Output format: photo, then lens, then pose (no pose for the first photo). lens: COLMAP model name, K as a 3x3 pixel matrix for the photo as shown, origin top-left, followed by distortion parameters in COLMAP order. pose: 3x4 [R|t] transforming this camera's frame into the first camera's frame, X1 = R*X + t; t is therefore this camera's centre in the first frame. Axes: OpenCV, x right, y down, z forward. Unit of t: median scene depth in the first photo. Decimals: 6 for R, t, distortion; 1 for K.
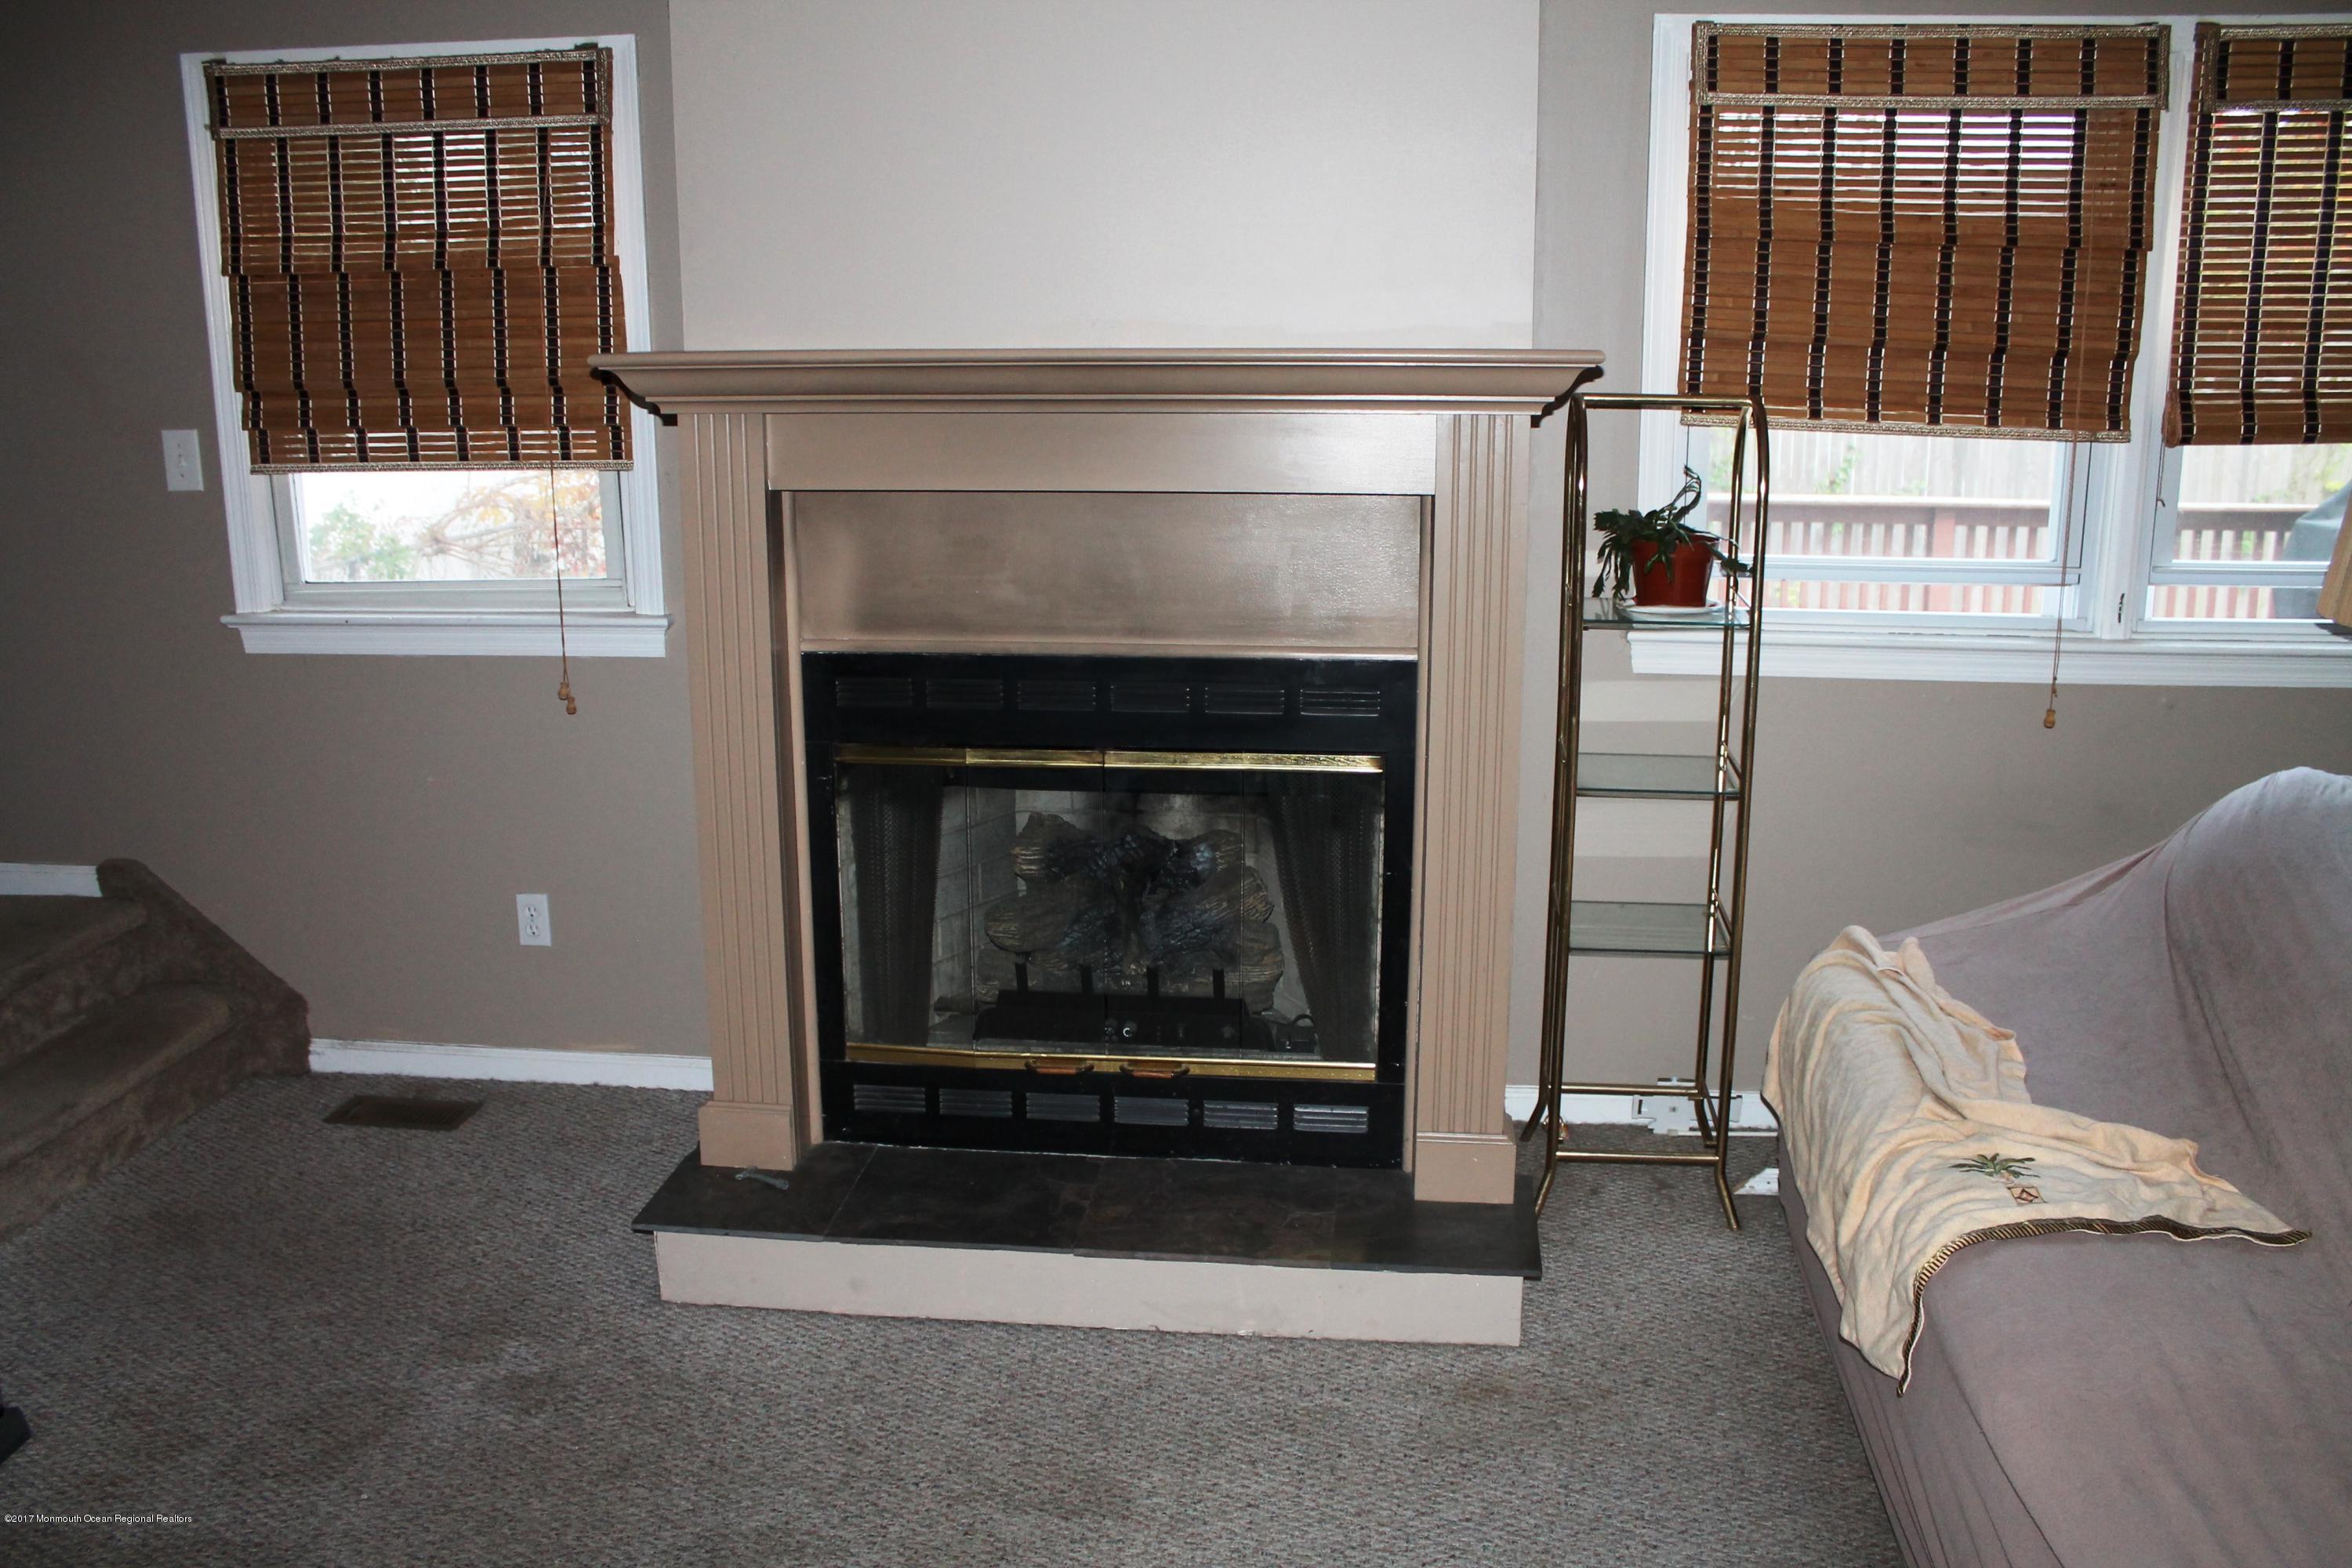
lens RADIAL K [[1989.6, 0, 1176.0], [0, 1989.6, 784.0], [0, 0, 1]] dist [-0.159402, 0.134260]
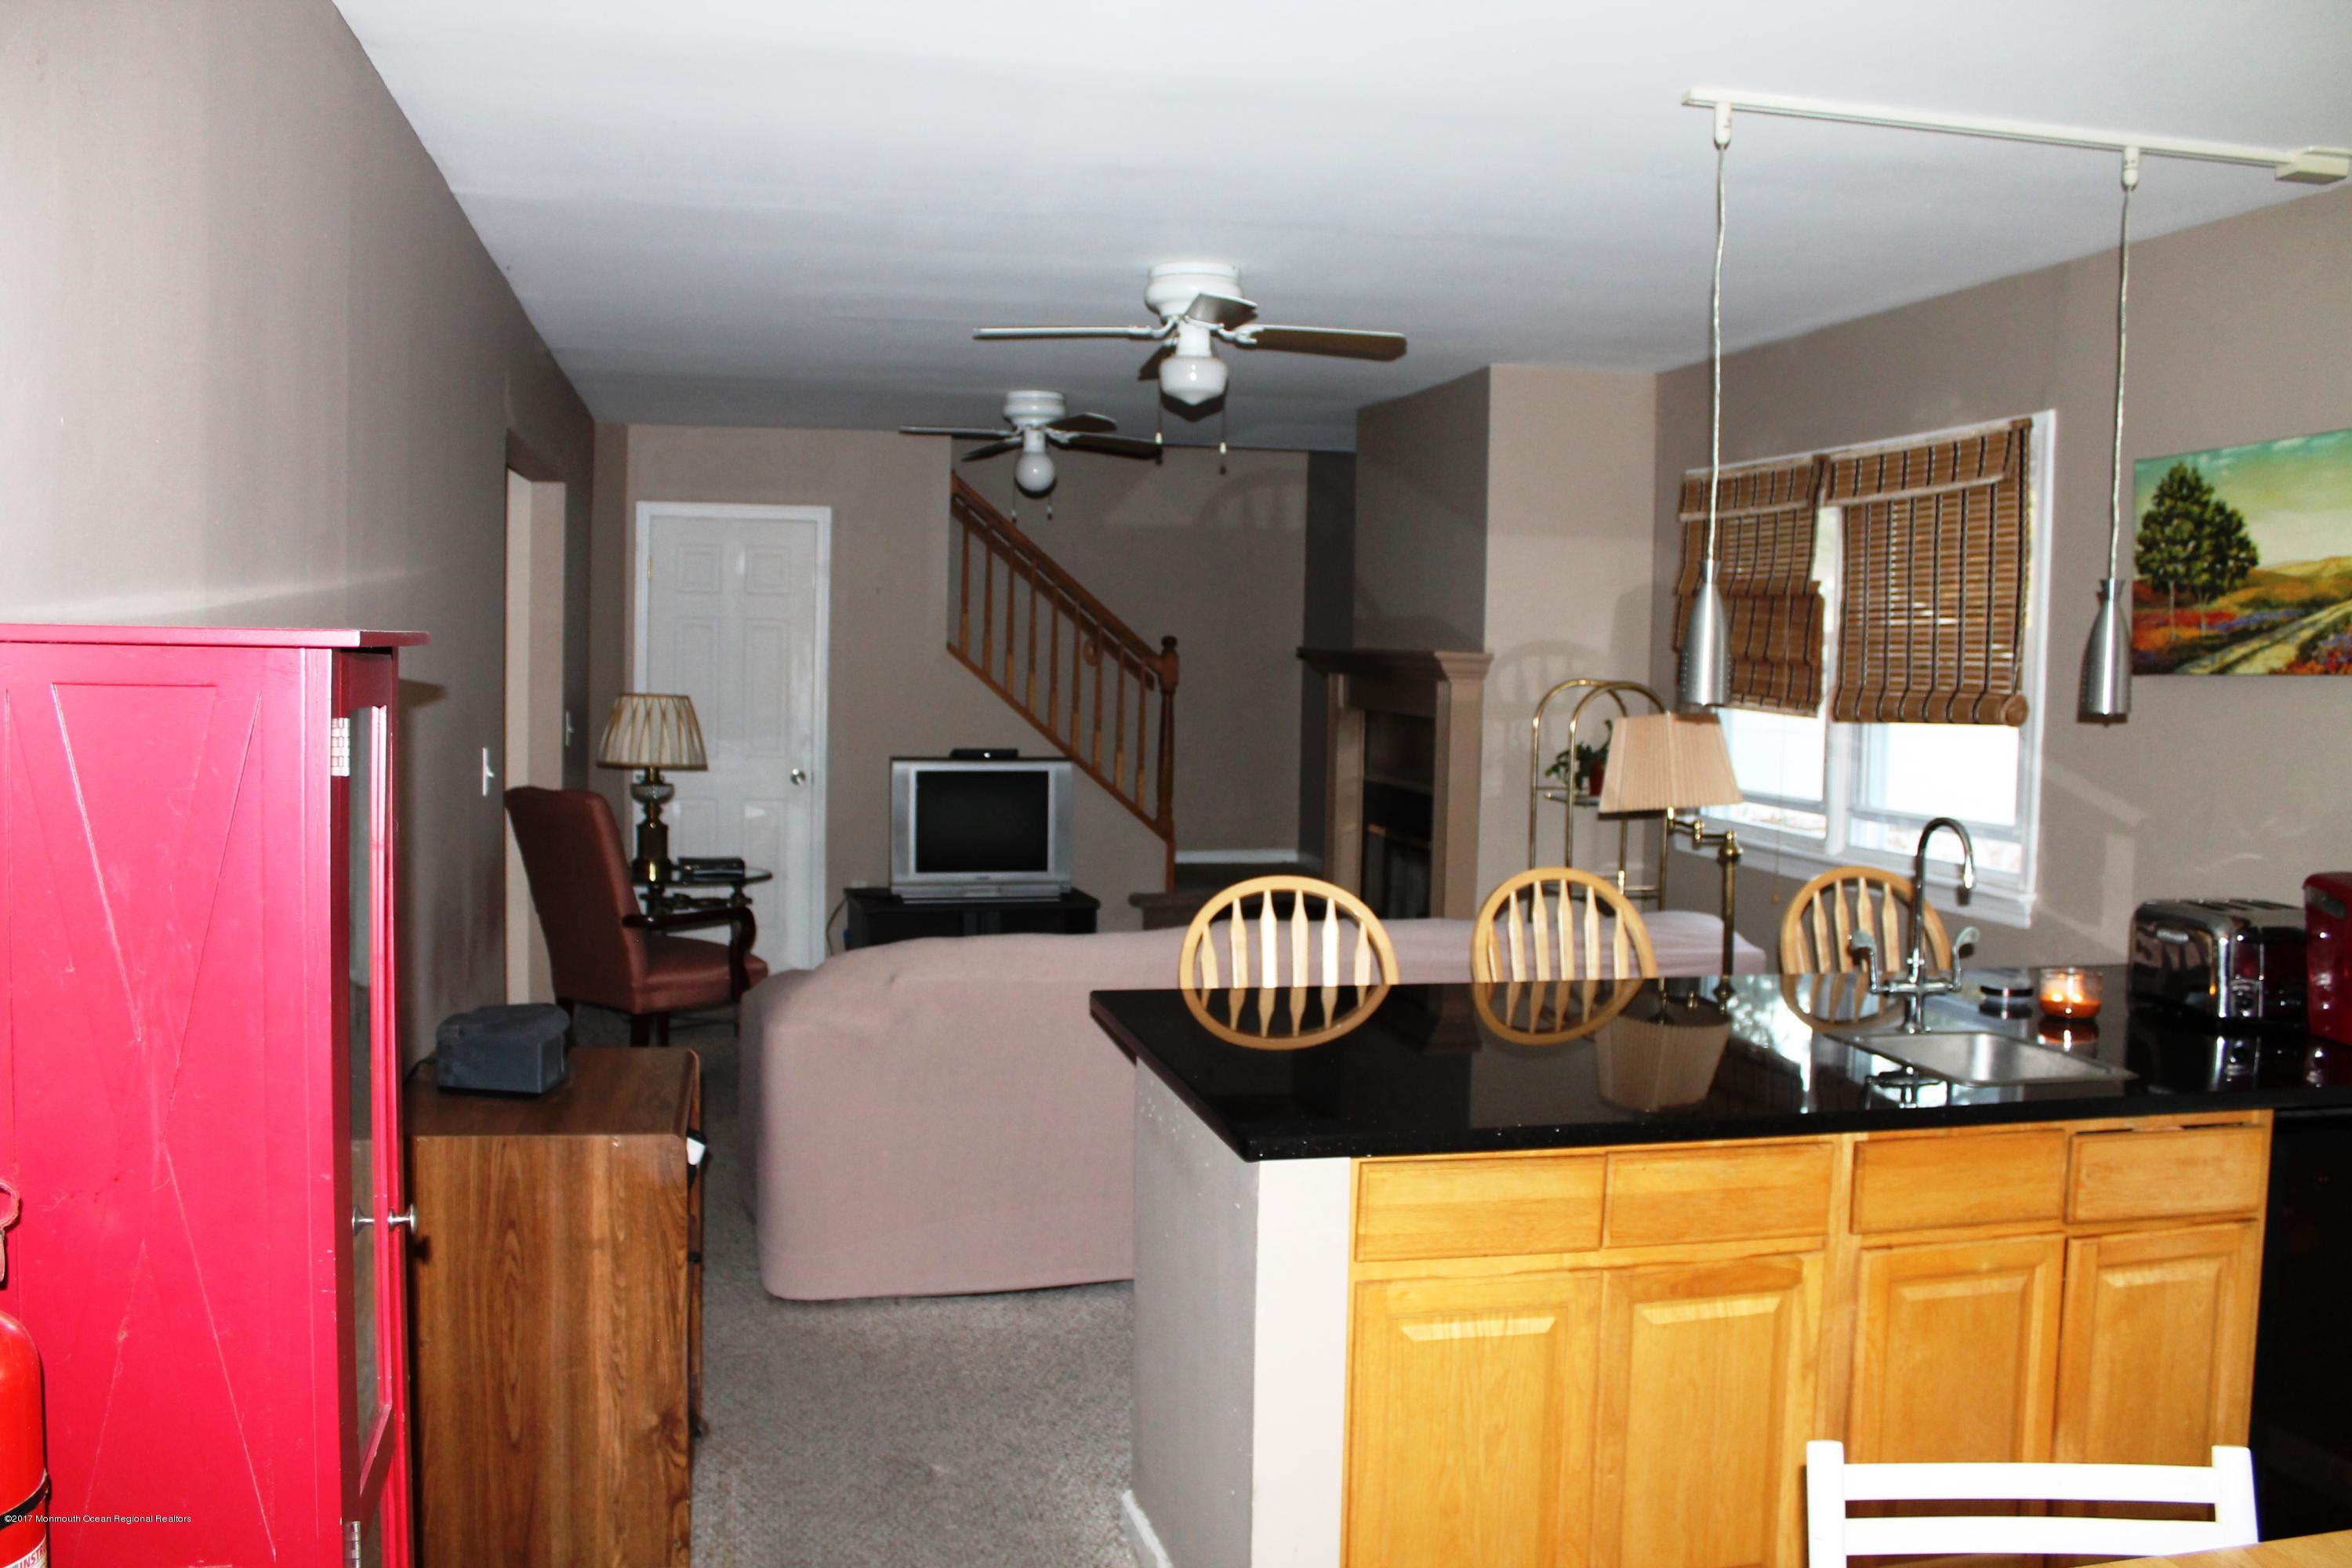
lens RADIAL K [[1989.6, 0, 1176.0], [0, 1989.6, 784.0], [0, 0, 1]] dist [-0.159402, 0.134260]
pose [[0.324856, 0.081912, -0.942210, 1.891023], [-0.238883, 0.971046, 0.002057, -0.015380], [0.915098, 0.224409, 0.335018, 0.034610]]
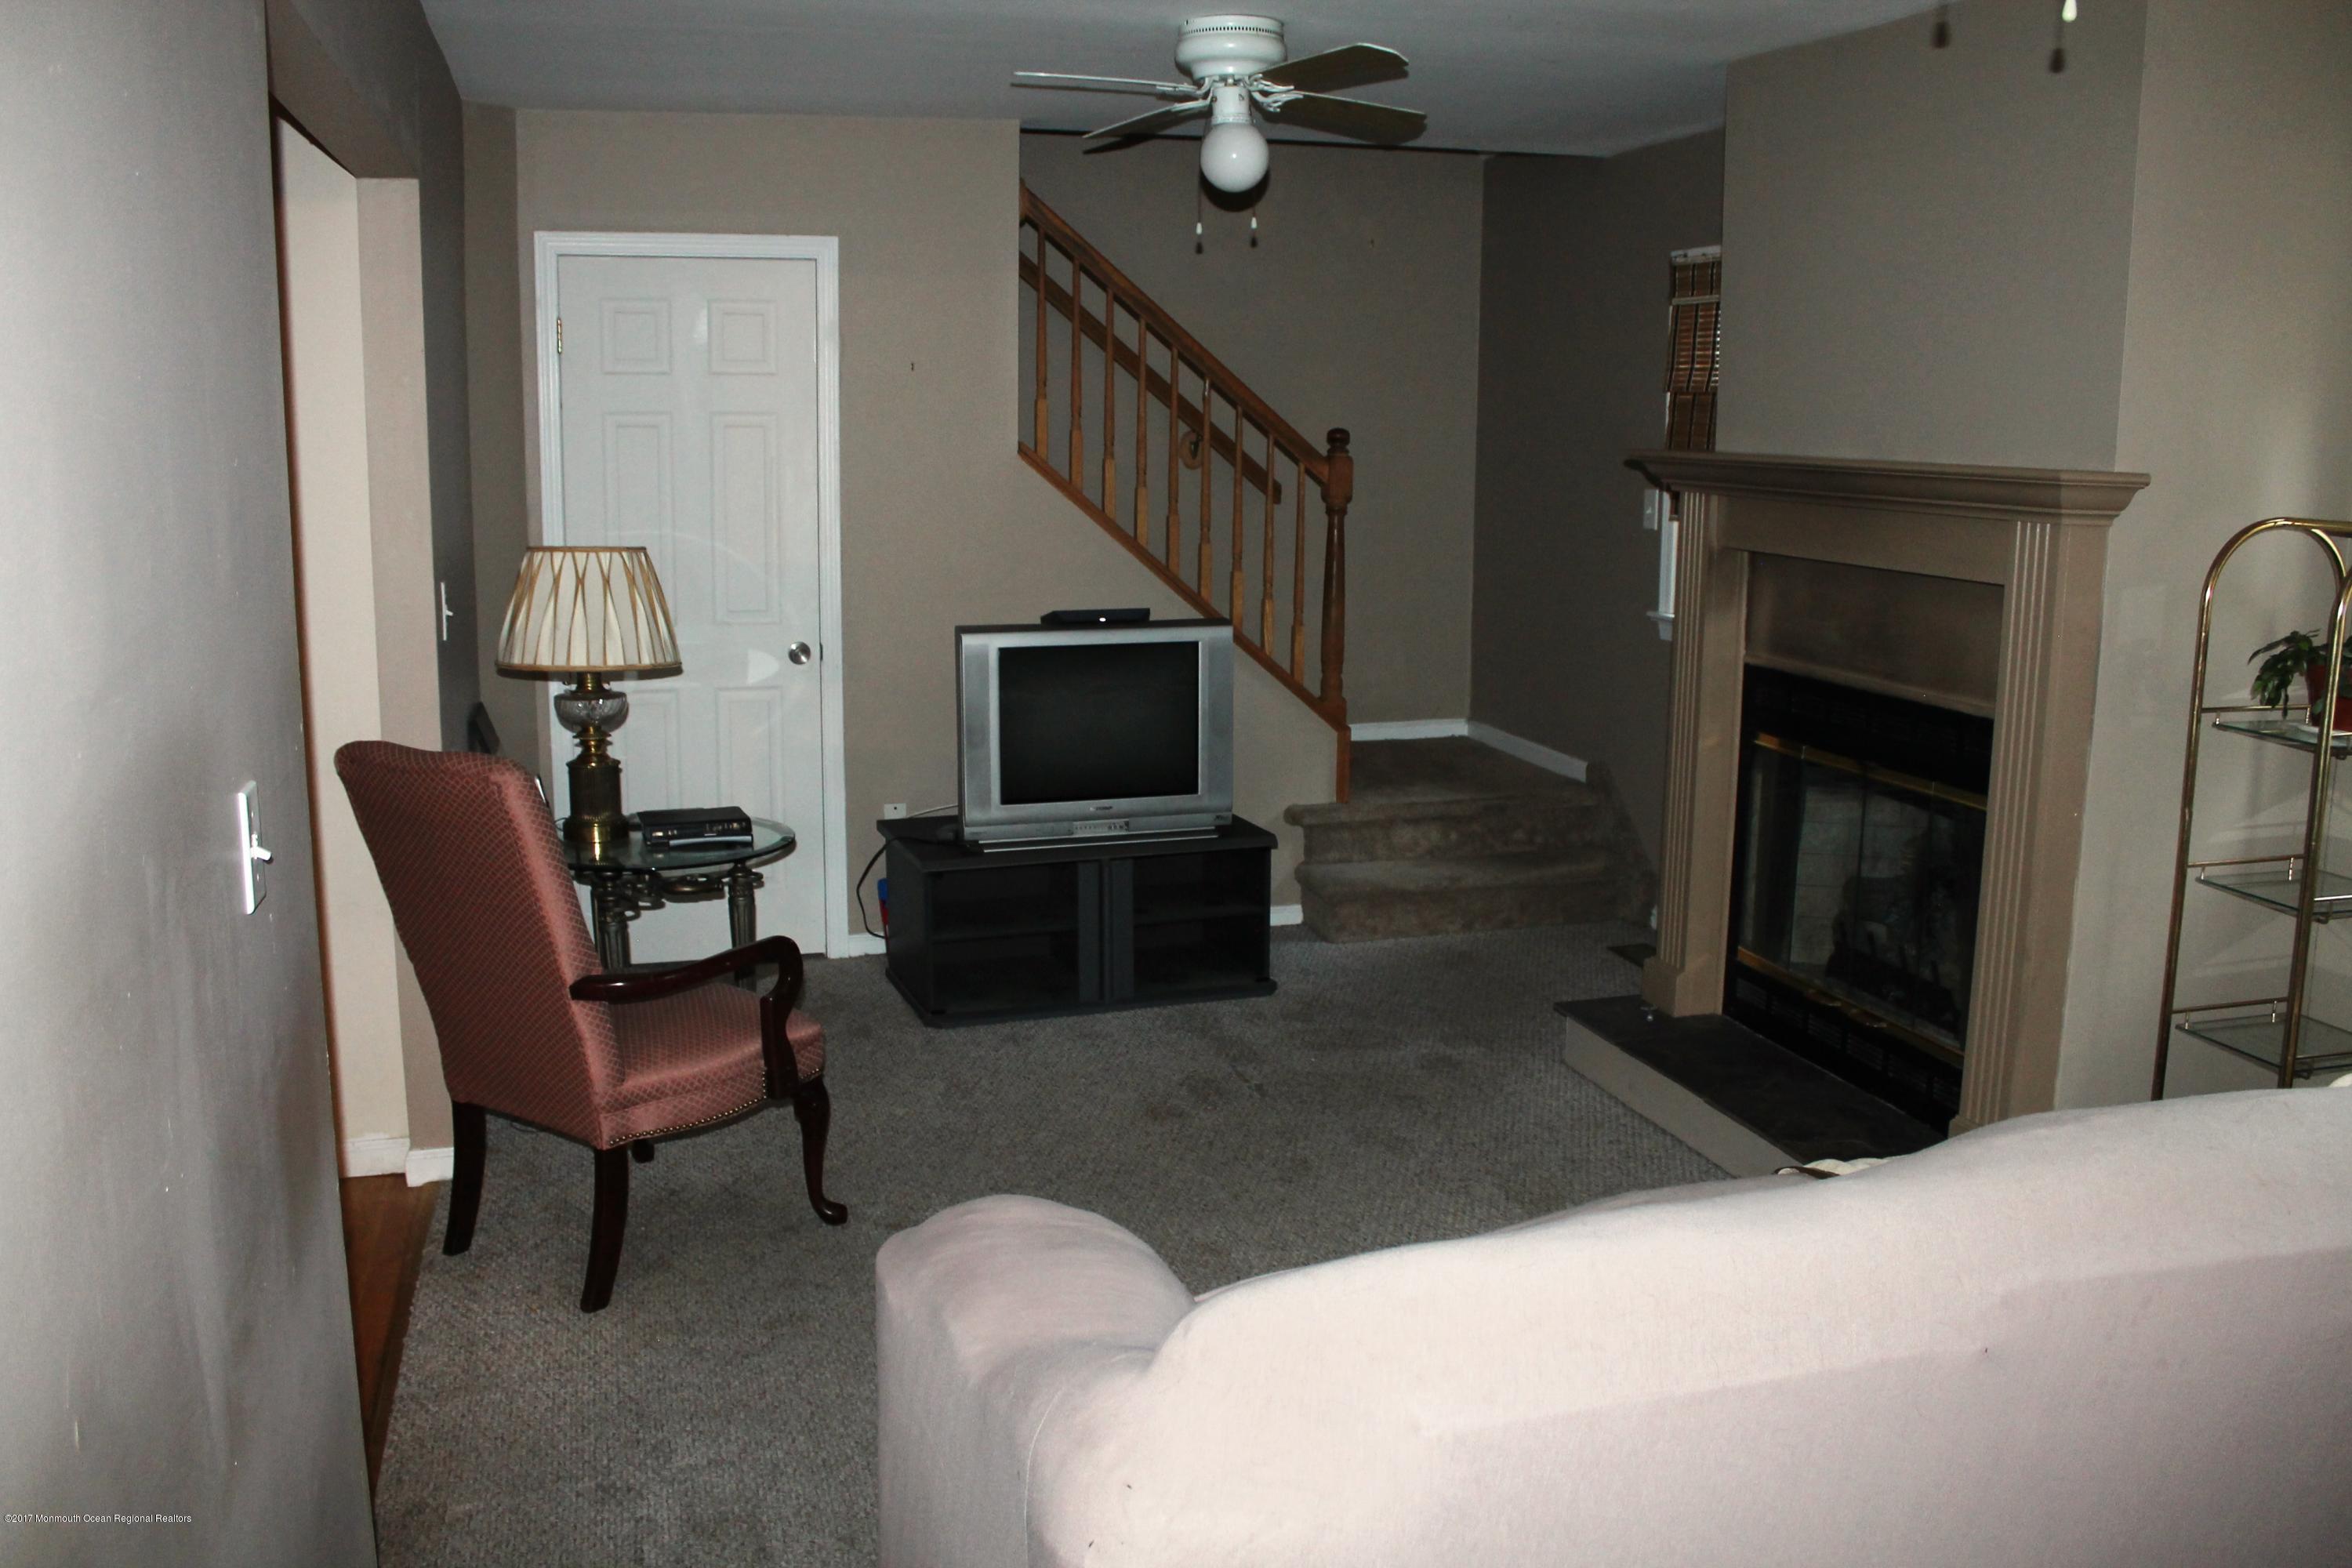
lens RADIAL K [[1989.6, 0, 1176.0], [0, 1989.6, 784.0], [0, 0, 1]] dist [-0.159402, 0.134260]
pose [[0.382205, 0.176951, -0.906977, 0.963483], [-0.220337, 0.970637, 0.096520, -0.027715], [0.897425, 0.162950, 0.409971, 0.058625]]
